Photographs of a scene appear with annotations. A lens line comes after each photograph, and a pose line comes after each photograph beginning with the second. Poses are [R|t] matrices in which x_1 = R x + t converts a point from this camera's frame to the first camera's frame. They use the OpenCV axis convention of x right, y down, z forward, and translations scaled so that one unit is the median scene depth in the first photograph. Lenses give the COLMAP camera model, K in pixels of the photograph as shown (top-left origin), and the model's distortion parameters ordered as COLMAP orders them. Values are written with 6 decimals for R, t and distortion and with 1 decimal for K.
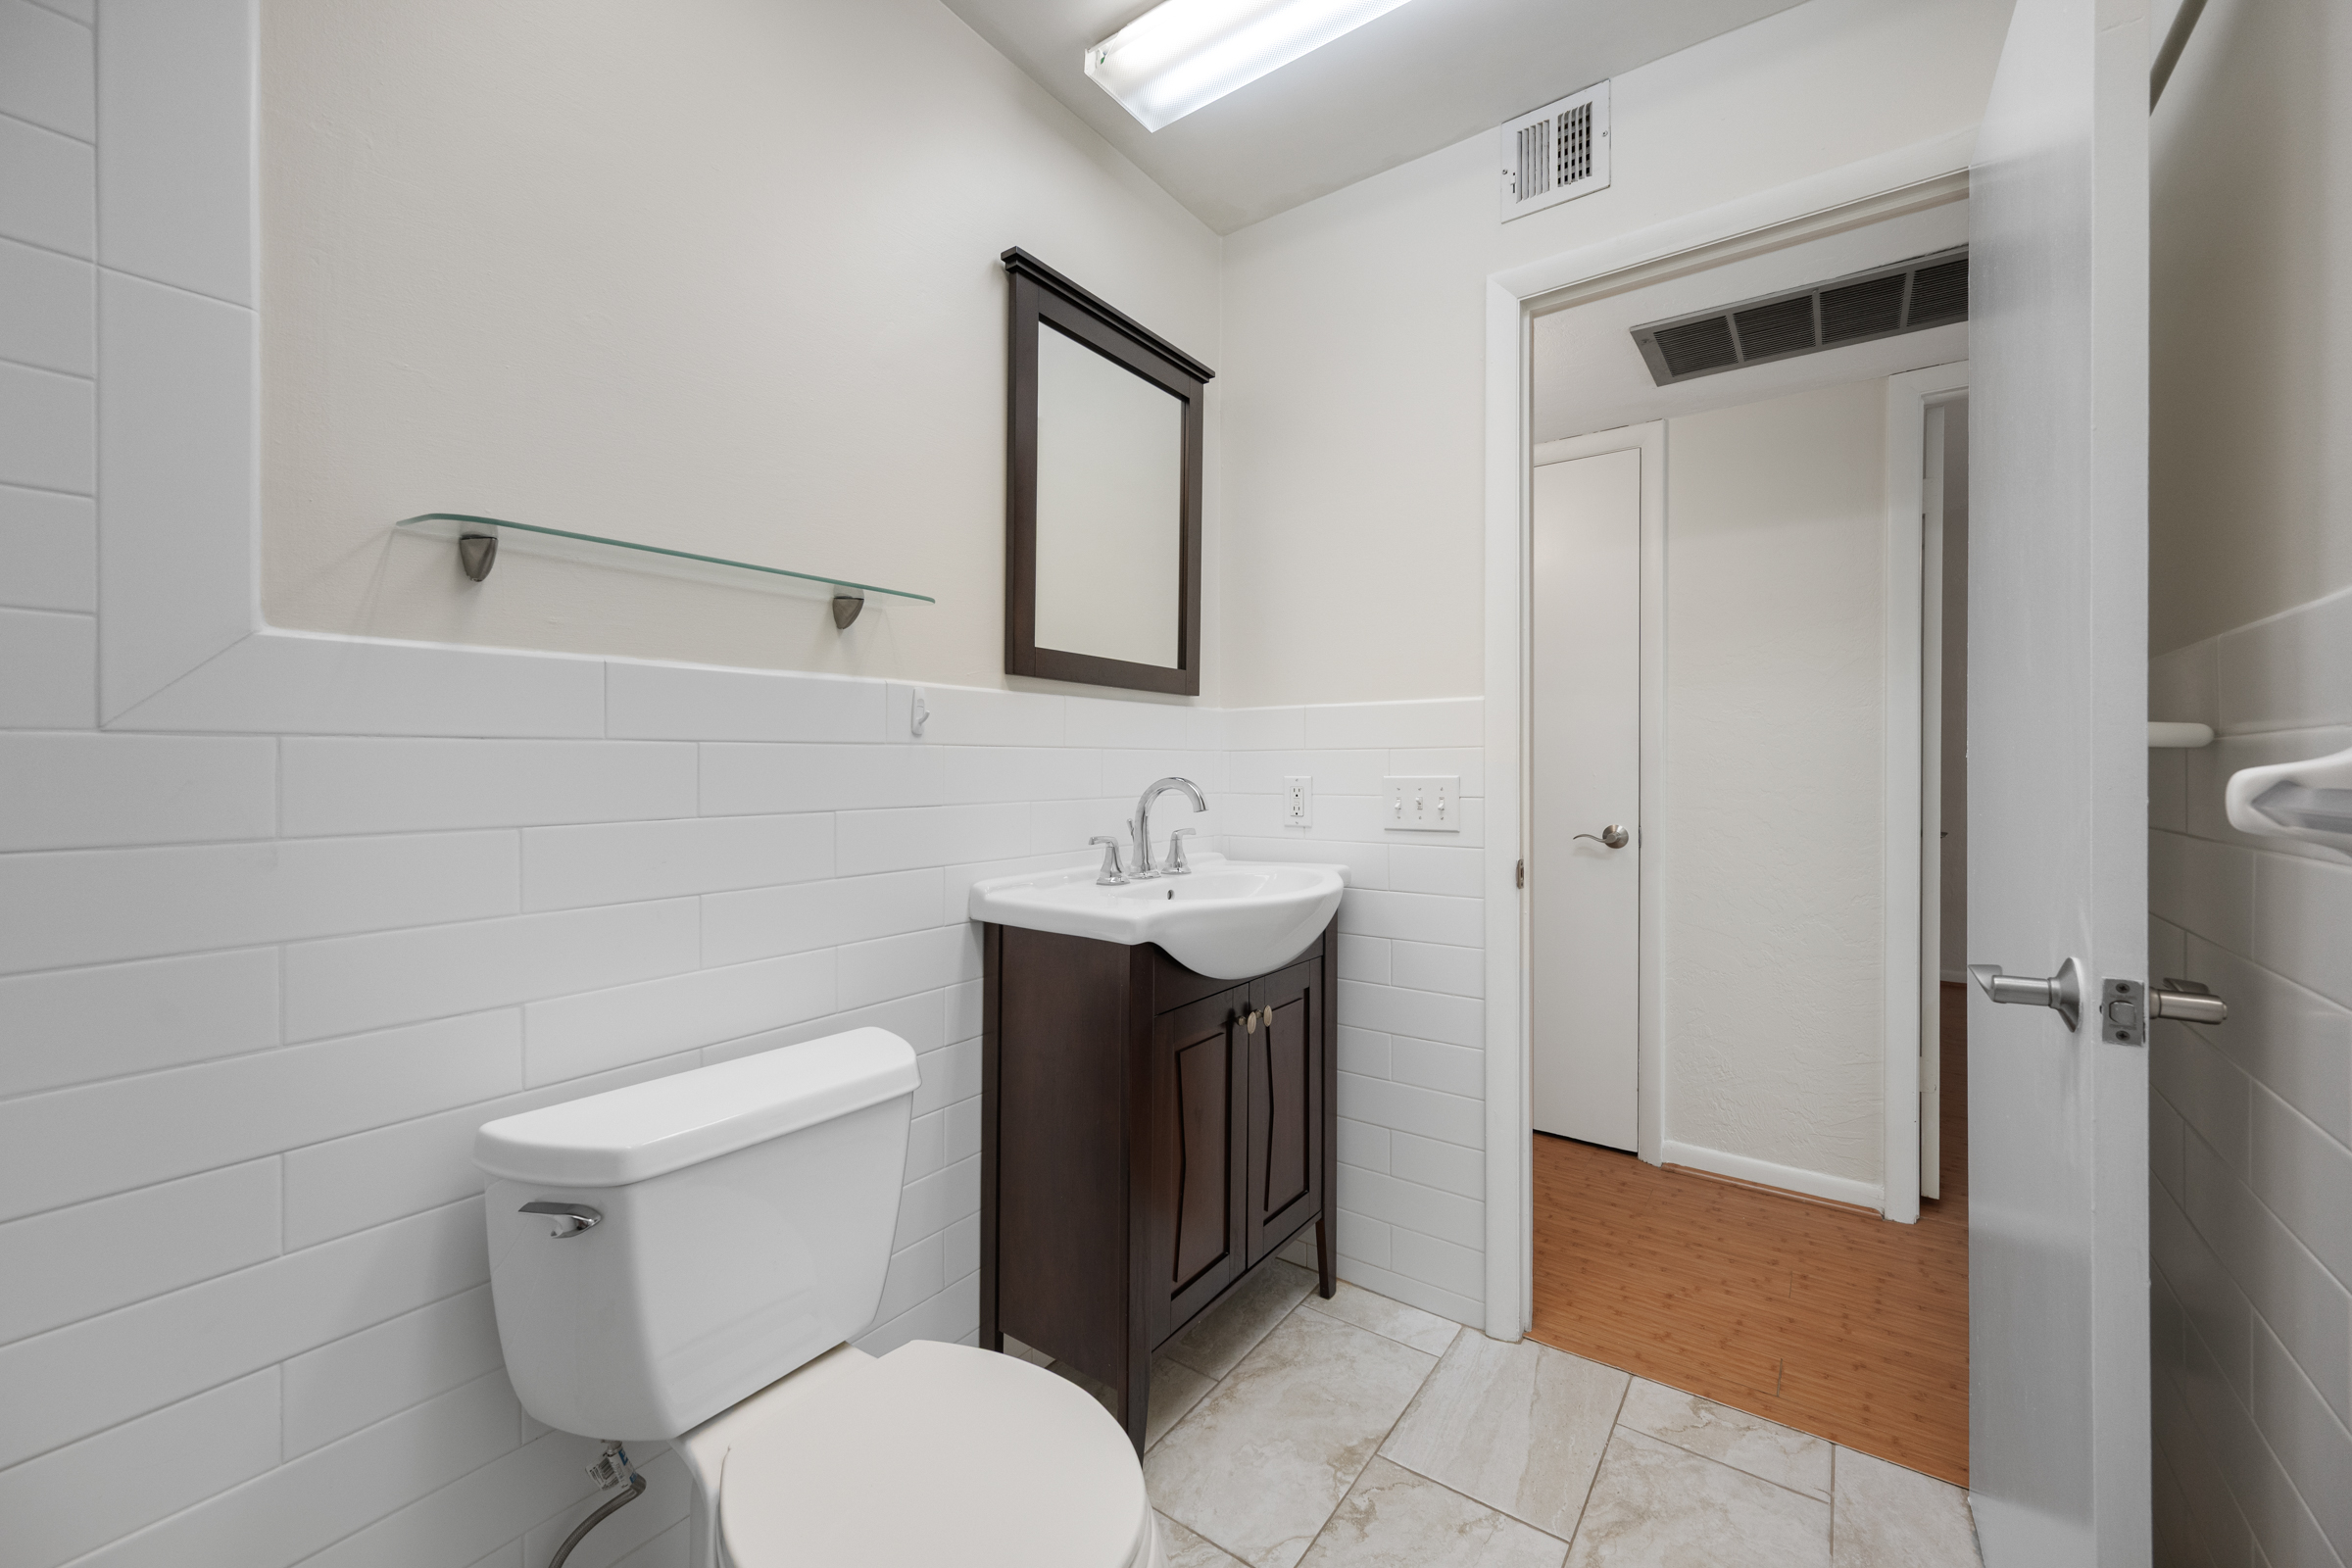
lens RADIAL K [[931.3, 0, 1188.6], [0, 931.3, 769.5], [0, 0, 1]] dist [0.001577, -0.000294]
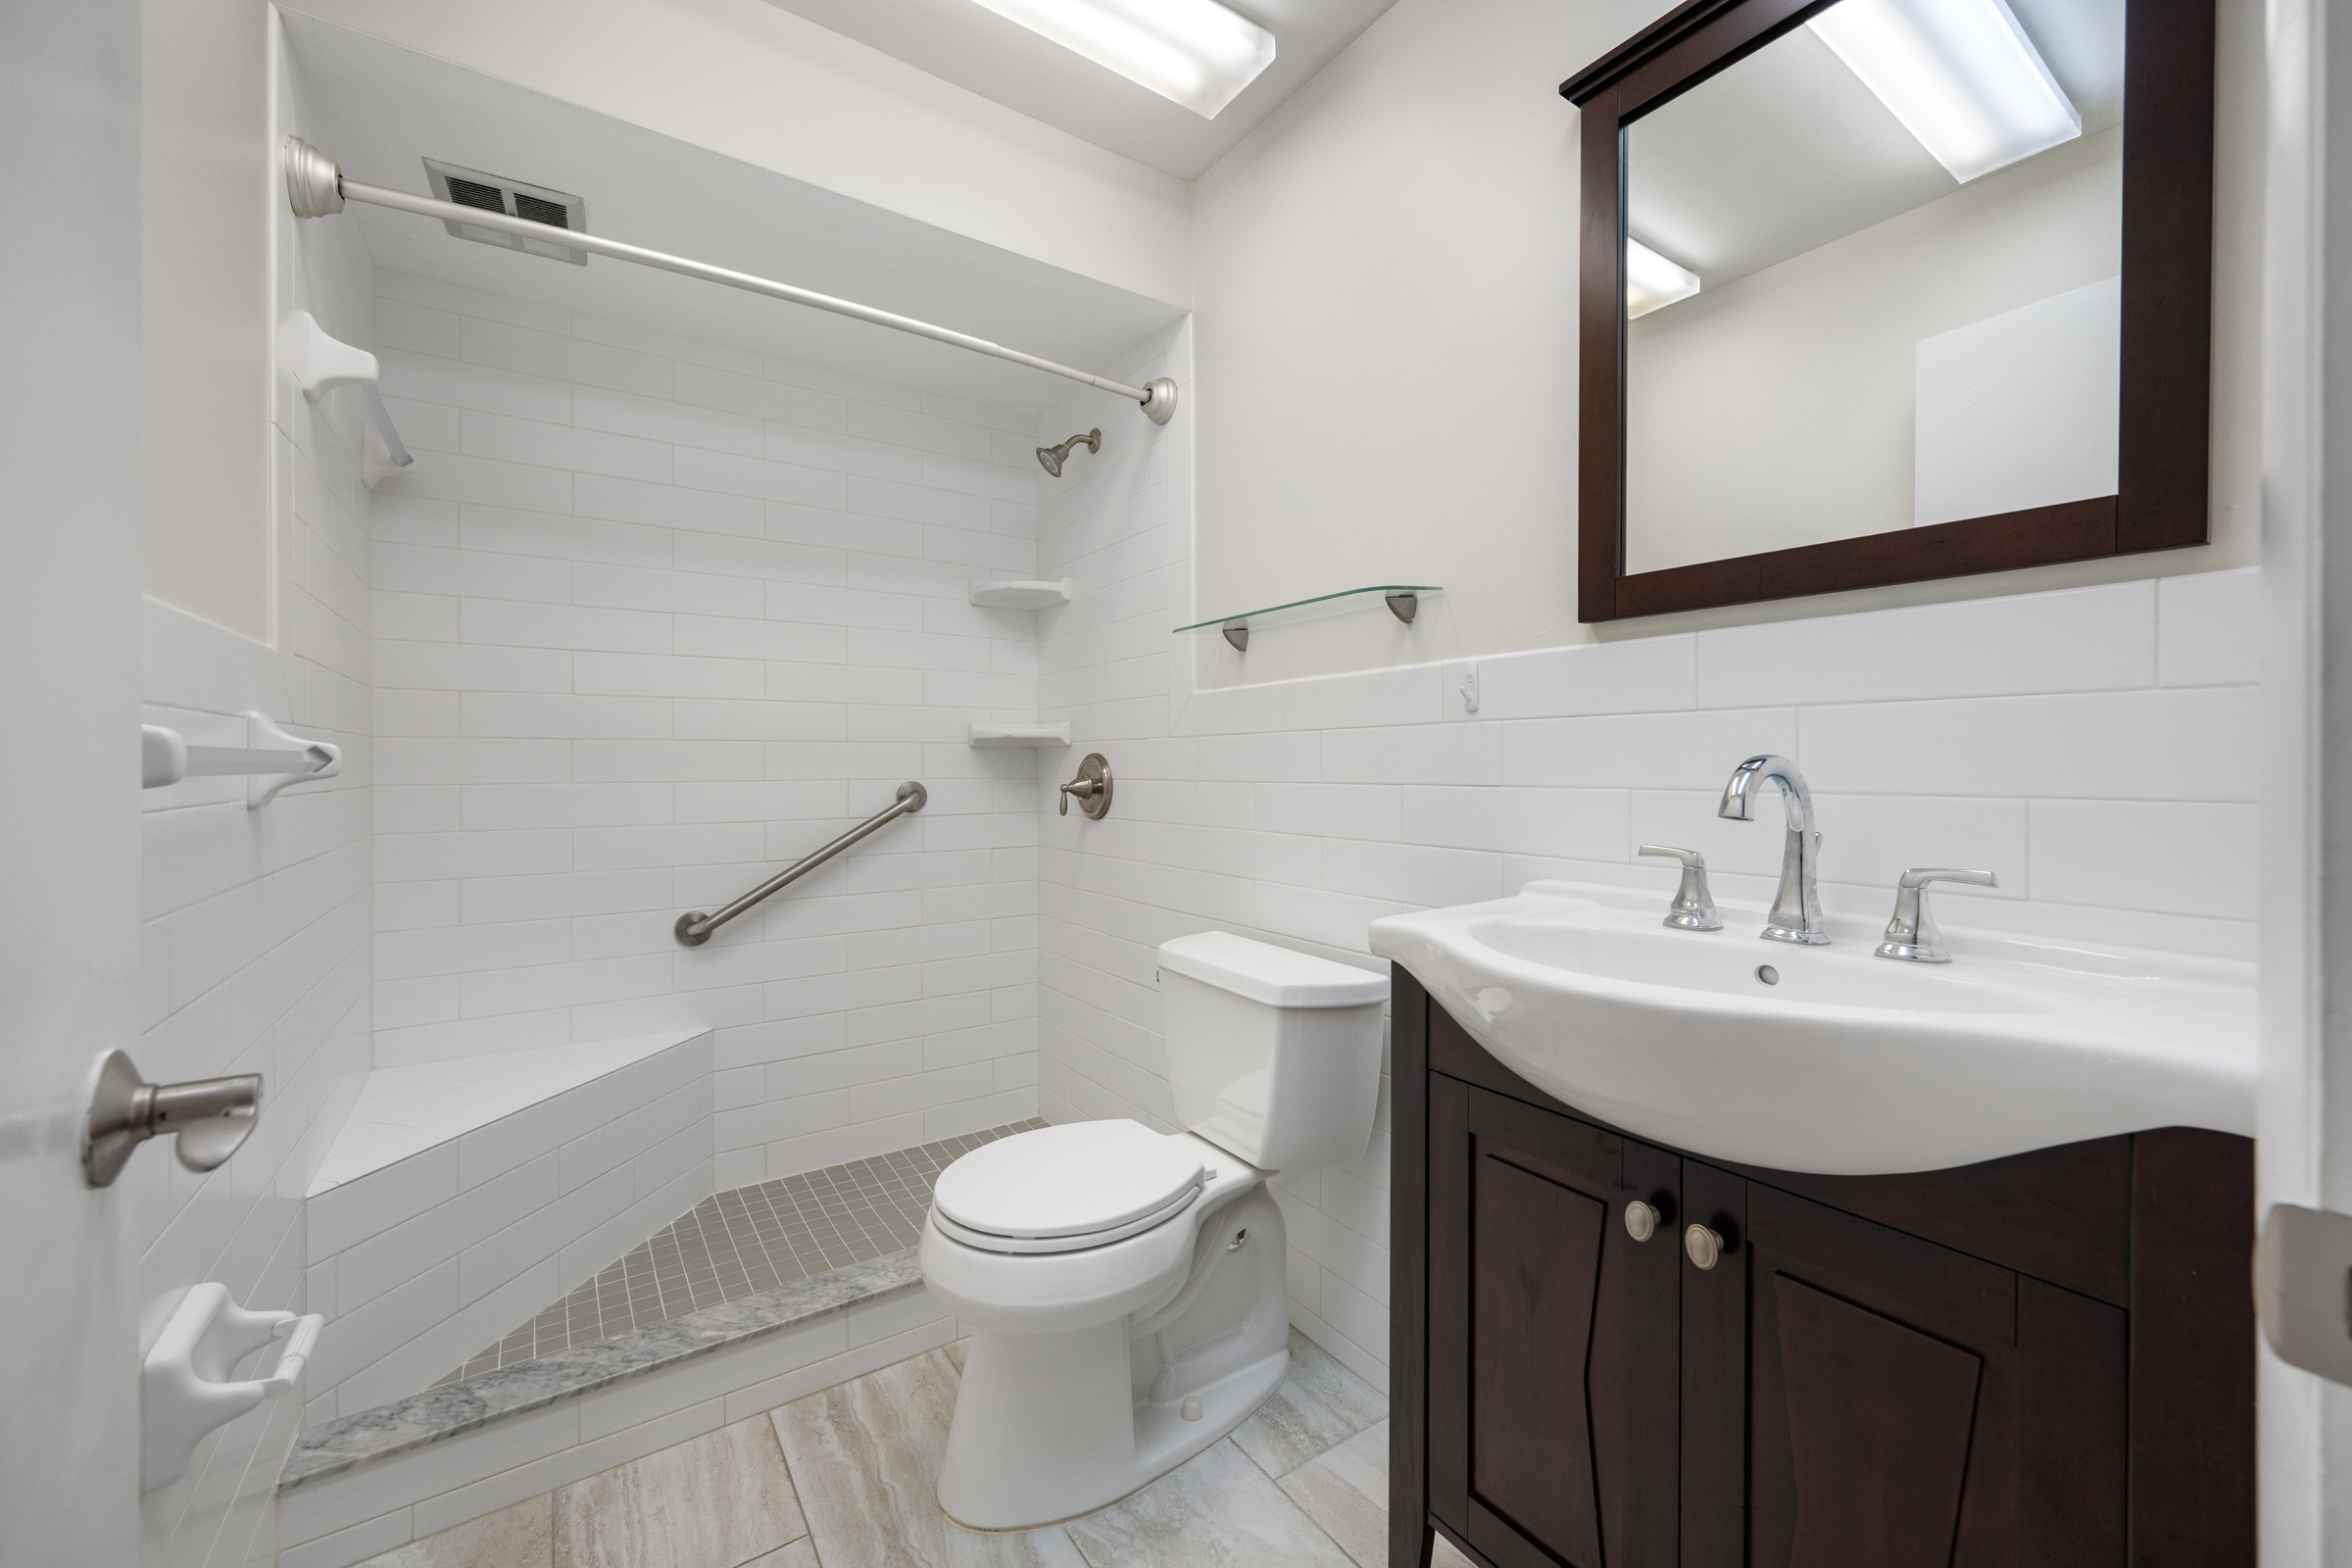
lens RADIAL K [[931.3, 0, 1226.0], [0, 931.3, 780.9], [0, 0, 1]] dist [0.001577, -0.000294]
pose [[-0.295729, 0.017164, -0.955118, 0.633265], [0.003516, 0.999851, 0.016879, 0.015054], [0.955265, 0.001633, -0.295746, 0.938991]]
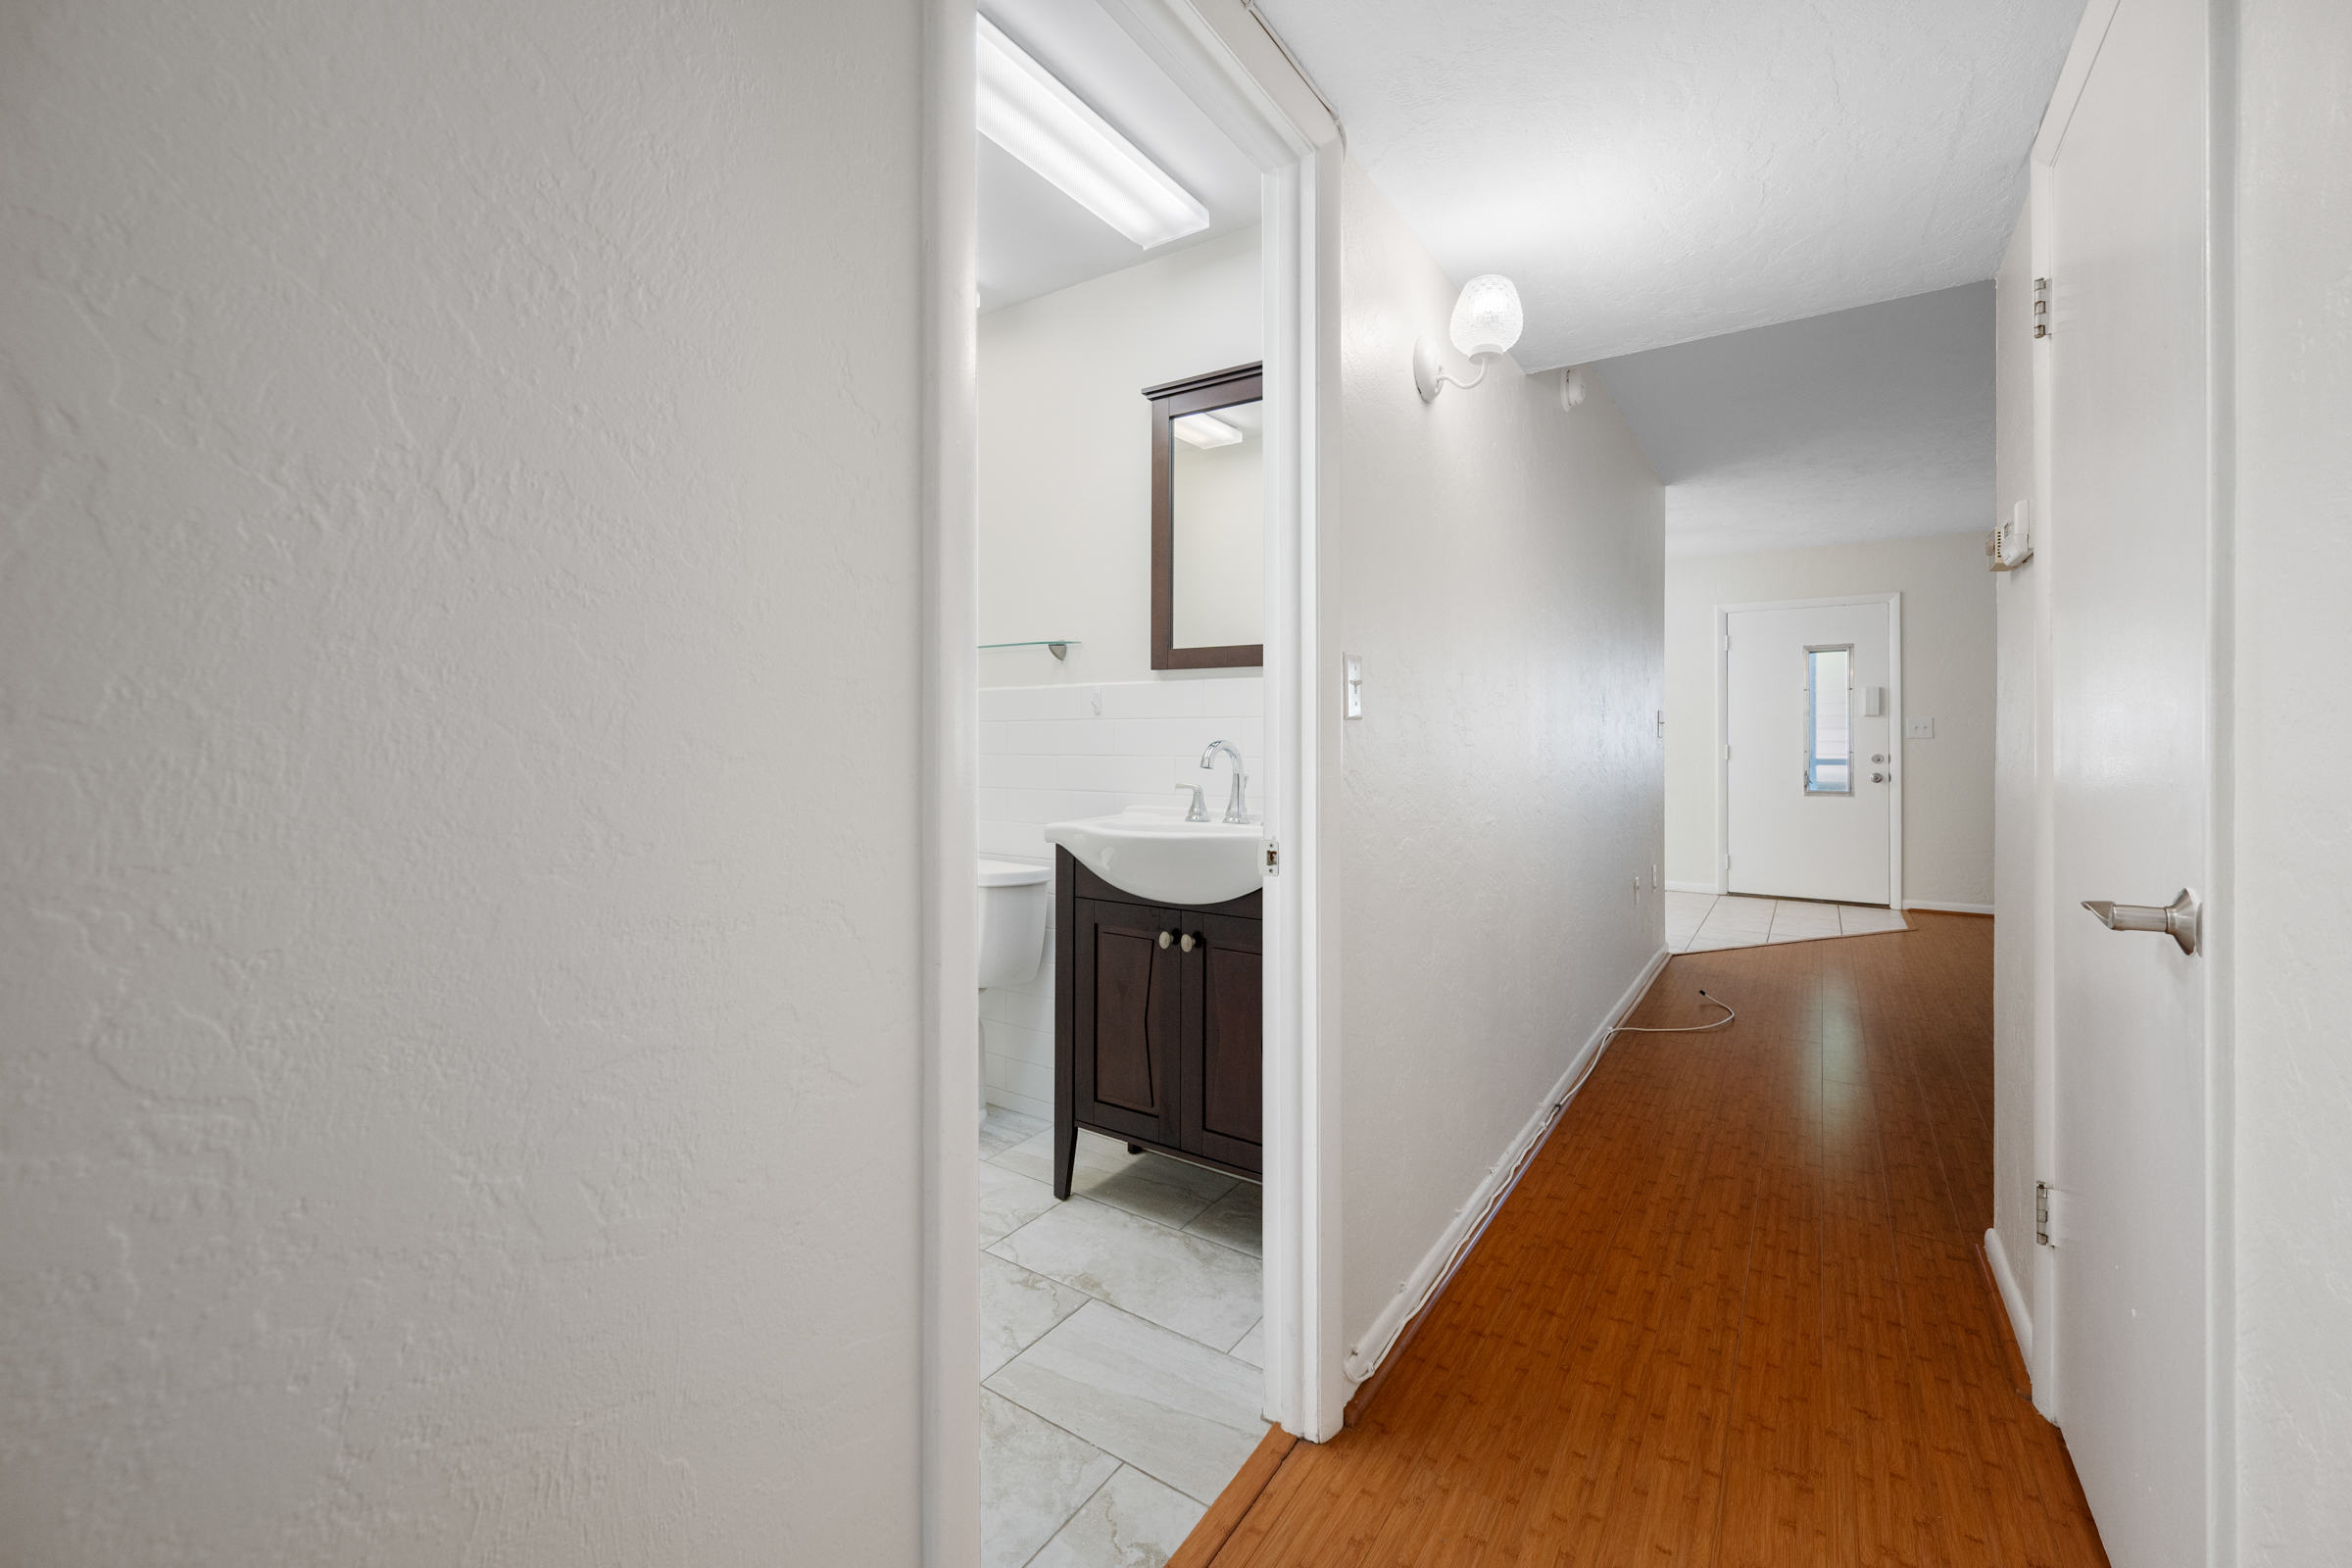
lens RADIAL K [[931.3, 0, 1175.2], [0, 931.3, 763.6], [0, 0, 1]] dist [0.001577, -0.000294]
pose [[0.031741, 0.020760, -0.999281, 1.283134], [-0.002754, 0.999782, 0.020683, 0.016012], [0.999492, 0.002095, 0.031791, 0.980802]]
